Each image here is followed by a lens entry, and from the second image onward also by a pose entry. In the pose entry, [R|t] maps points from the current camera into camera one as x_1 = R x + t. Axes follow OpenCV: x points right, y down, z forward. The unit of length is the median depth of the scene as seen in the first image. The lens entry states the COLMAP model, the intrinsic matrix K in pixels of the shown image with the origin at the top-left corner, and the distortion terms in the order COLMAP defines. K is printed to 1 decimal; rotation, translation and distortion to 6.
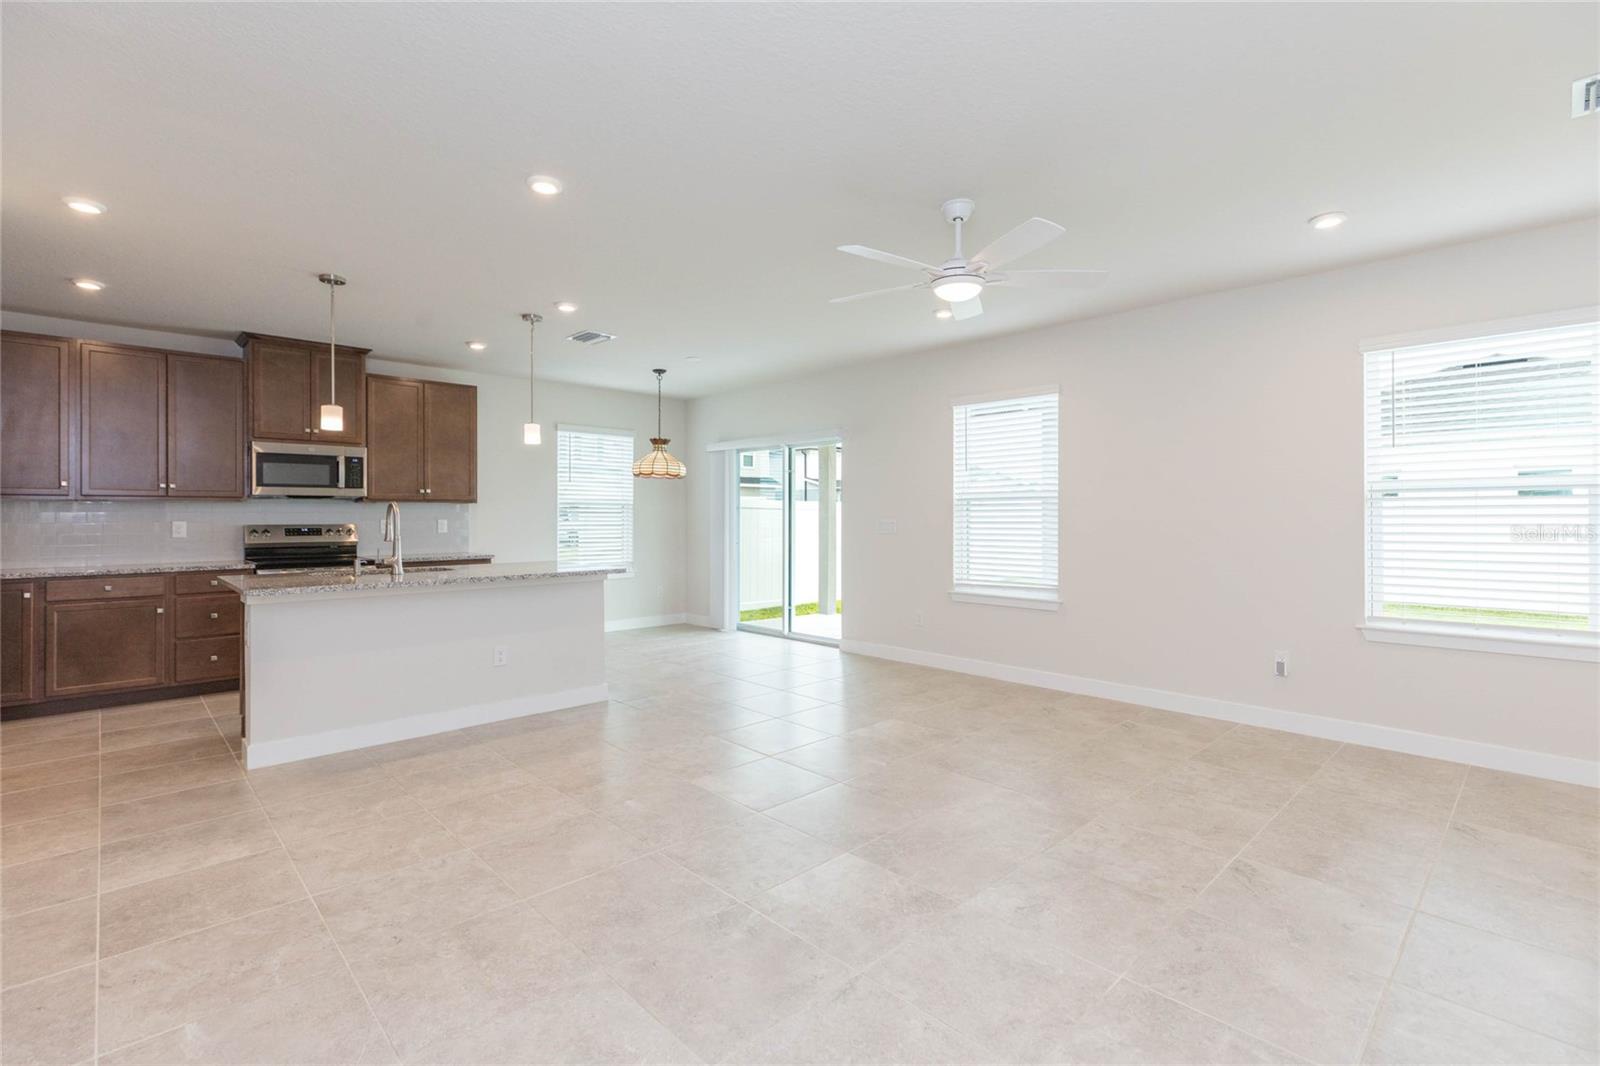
lens RADIAL K [[725.9, 0, 794.4], [0, 725.9, 521.2], [0, 0, 1]] dist [0.001731, -0.000108]
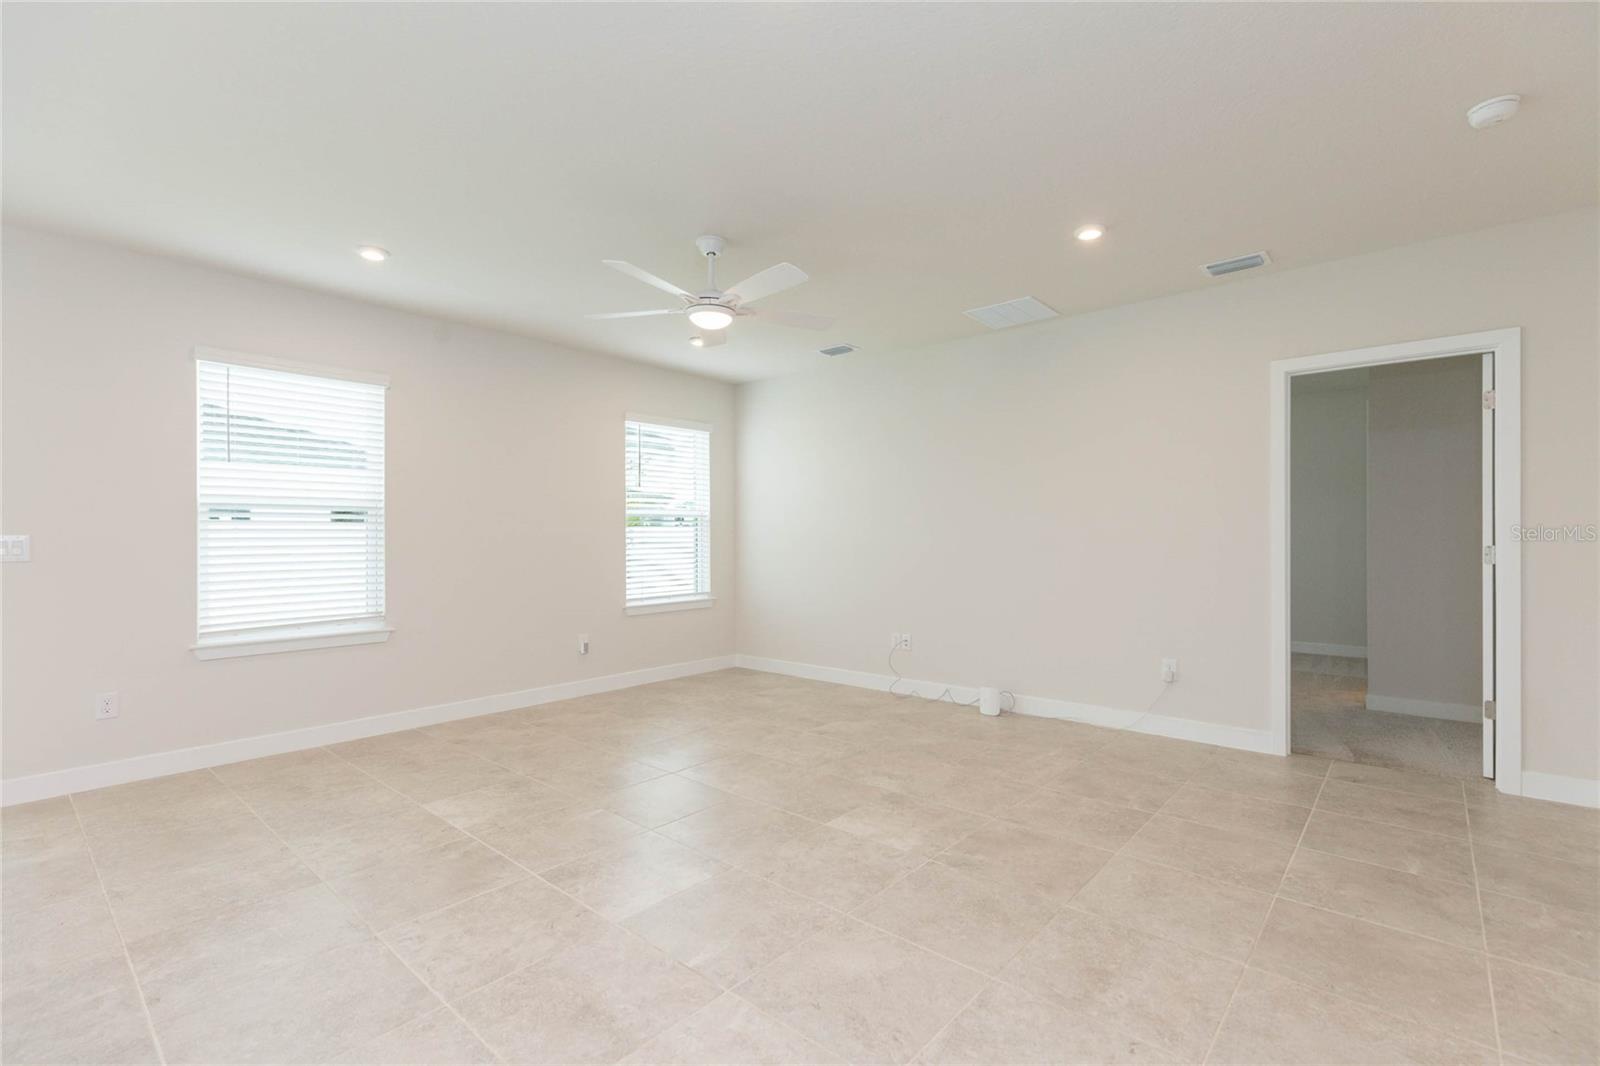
lens RADIAL K [[716.5, 0, 807.0], [0, 716.5, 533.0], [0, 0, 1]] dist [0.003640, 0.000408]
pose [[-0.094915, 0.010111, 0.995434, -0.512486], [0.012568, 0.999881, -0.008958, 0.009356], [-0.995406, 0.011660, -0.095030, 0.562989]]
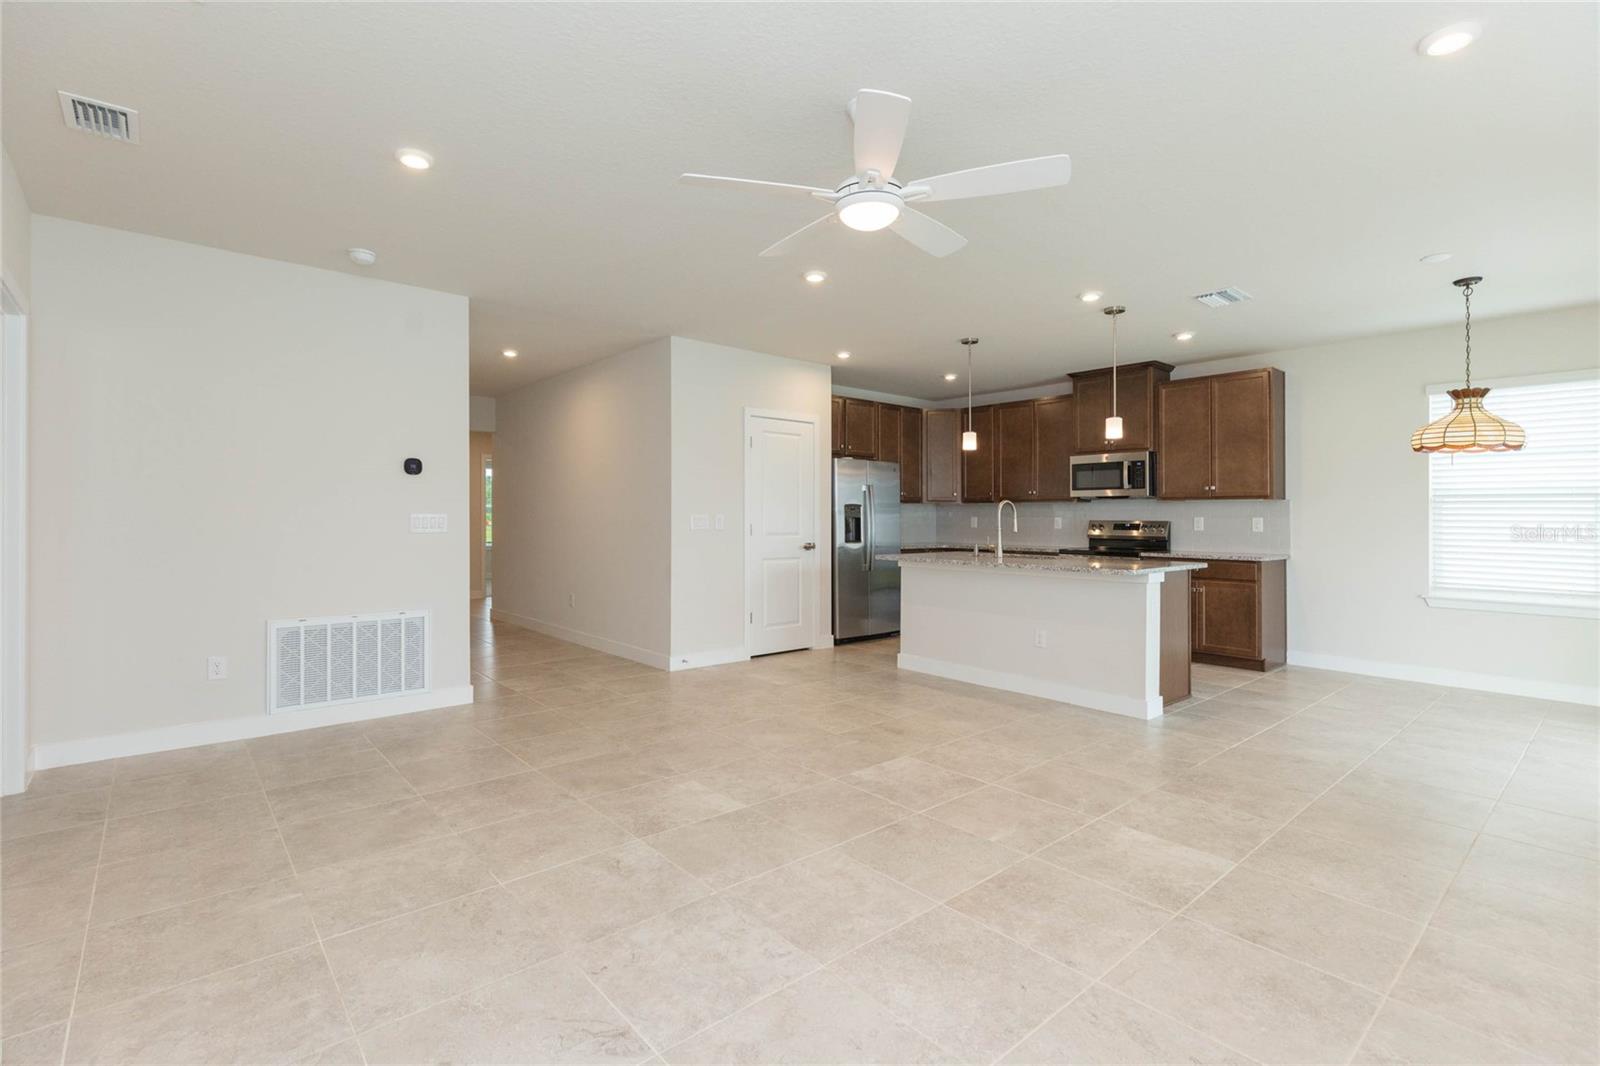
lens RADIAL K [[735.4, 0, 795.0], [0, 735.4, 530.2], [0, 0, 1]] dist [0.001079, -0.000177]
pose [[-0.046318, 0.018526, -0.998755, 0.596667], [-0.011857, 0.999747, 0.019094, 0.003941], [0.998856, 0.012726, -0.046086, 0.560237]]
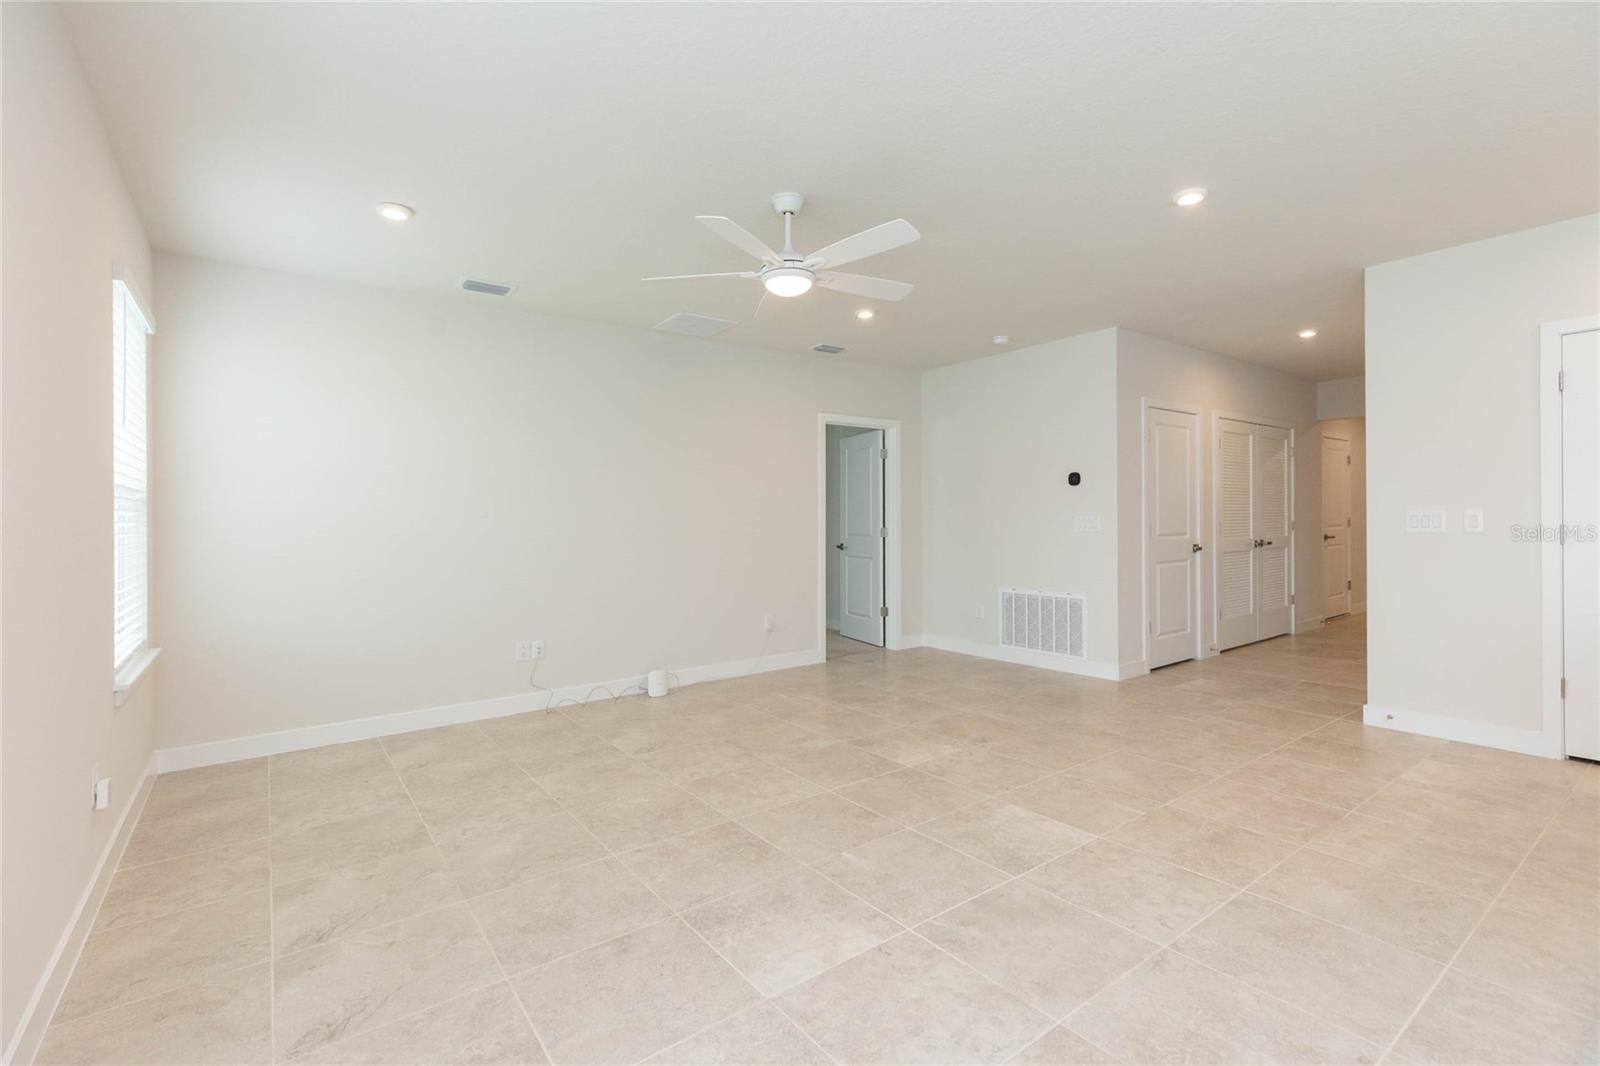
lens RADIAL K [[724.1, 0, 801.4], [0, 724.1, 512.9], [0, 0, 1]] dist [0.000490, -0.000117]
pose [[-0.992888, 0.018038, 0.117675, 0.051272], [0.017715, 0.999836, -0.003794, -0.001518], [-0.117724, -0.001682, -0.993045, 1.164534]]
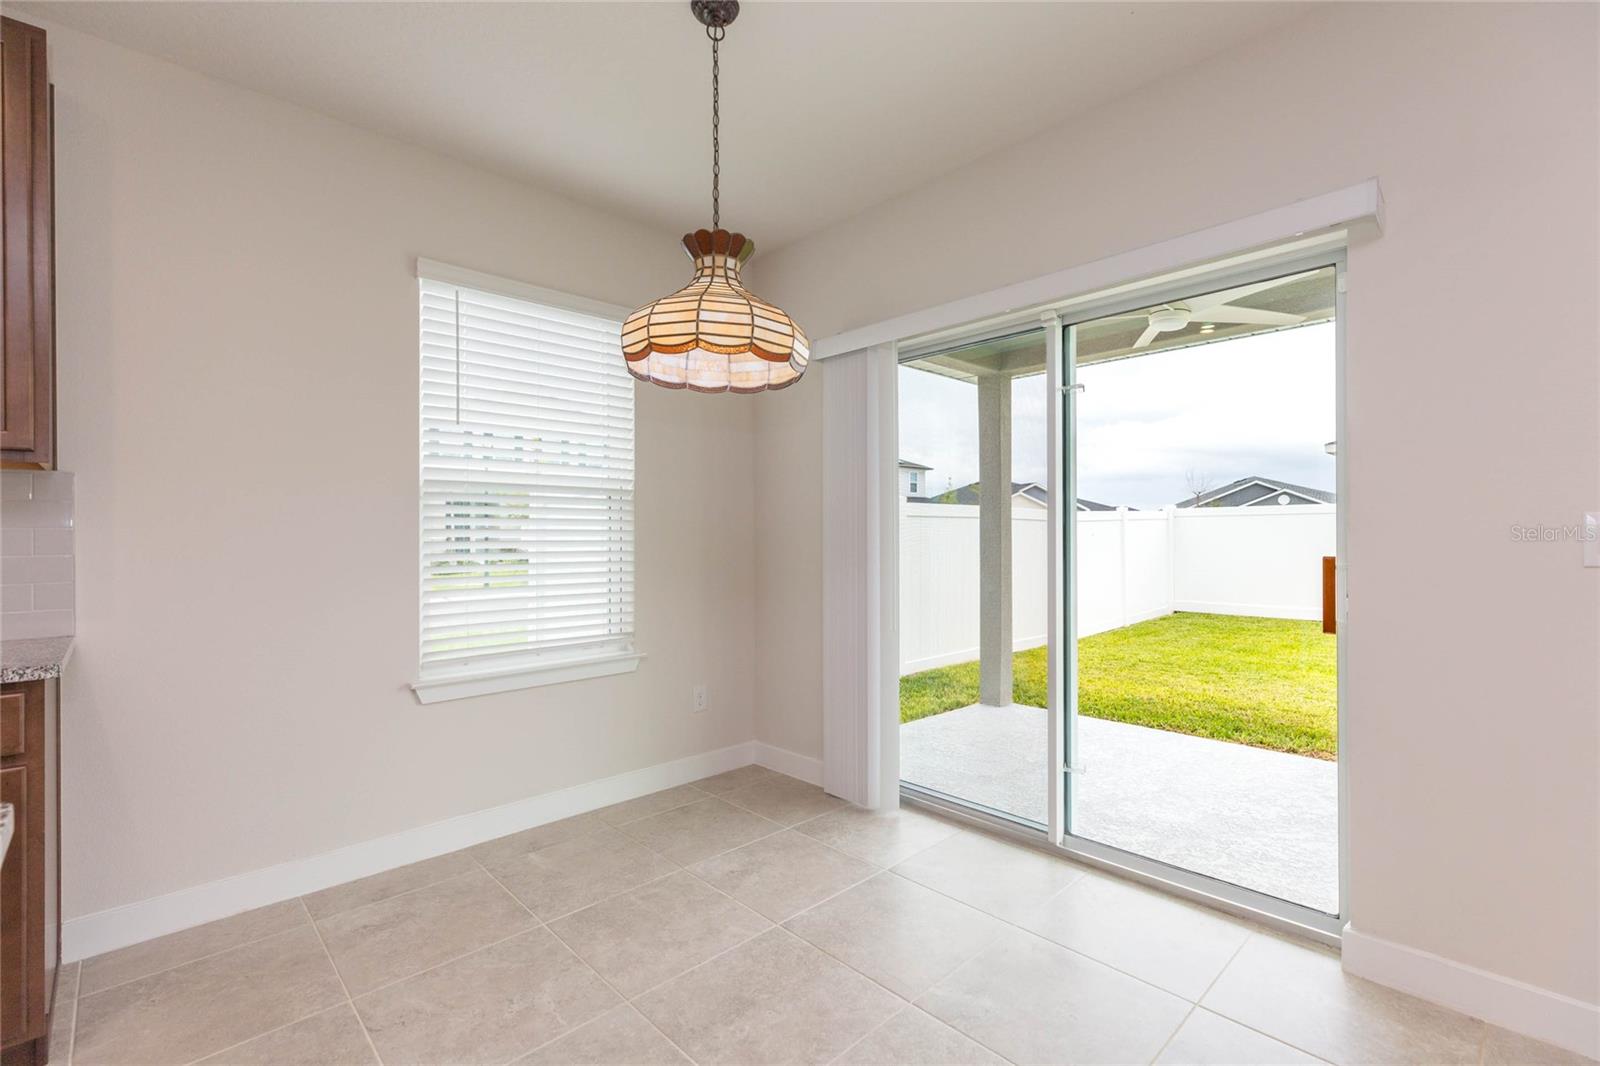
lens RADIAL K [[716.5, 0, 807.0], [0, 716.5, 533.0], [0, 0, 1]] dist [0.003640, 0.000408]
pose [[0.999954, -0.009552, -0.001093, -0.186528], [0.009533, 0.999812, -0.016896, 0.011522], [0.001255, 0.016885, 0.999857, 0.892326]]
